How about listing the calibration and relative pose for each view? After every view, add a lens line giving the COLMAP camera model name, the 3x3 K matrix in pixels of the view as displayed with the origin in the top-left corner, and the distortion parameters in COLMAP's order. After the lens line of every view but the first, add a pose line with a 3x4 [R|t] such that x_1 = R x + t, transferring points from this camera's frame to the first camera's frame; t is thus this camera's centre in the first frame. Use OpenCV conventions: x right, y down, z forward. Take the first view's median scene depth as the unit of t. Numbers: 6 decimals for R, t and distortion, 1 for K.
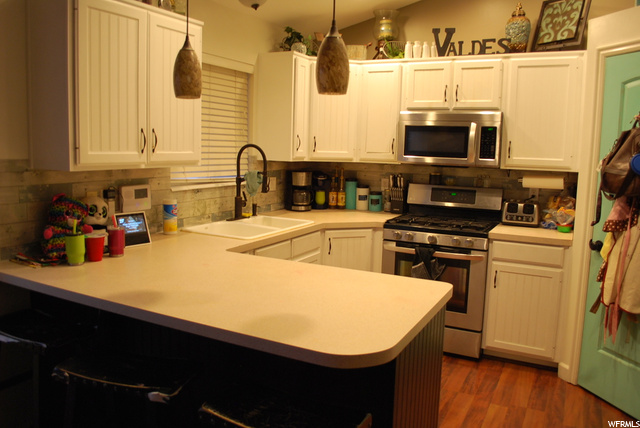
lens RADIAL K [[509.2, 0, 320.0], [0, 509.2, 214.0], [0, 0, 1]] dist [-0.030062, -0.000312]
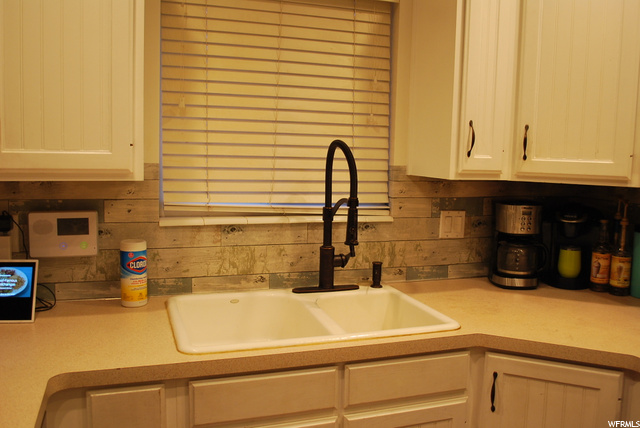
lens RADIAL K [[581.9, 0, 320.0], [0, 581.9, 214.0], [0, 0, 1]] dist [-0.058055, -0.002494]
pose [[0.736787, 0.071429, -0.672342, 0.217260], [-0.098389, 0.995146, -0.002095, -0.063645], [0.668928, 0.067695, 0.740238, 0.571660]]
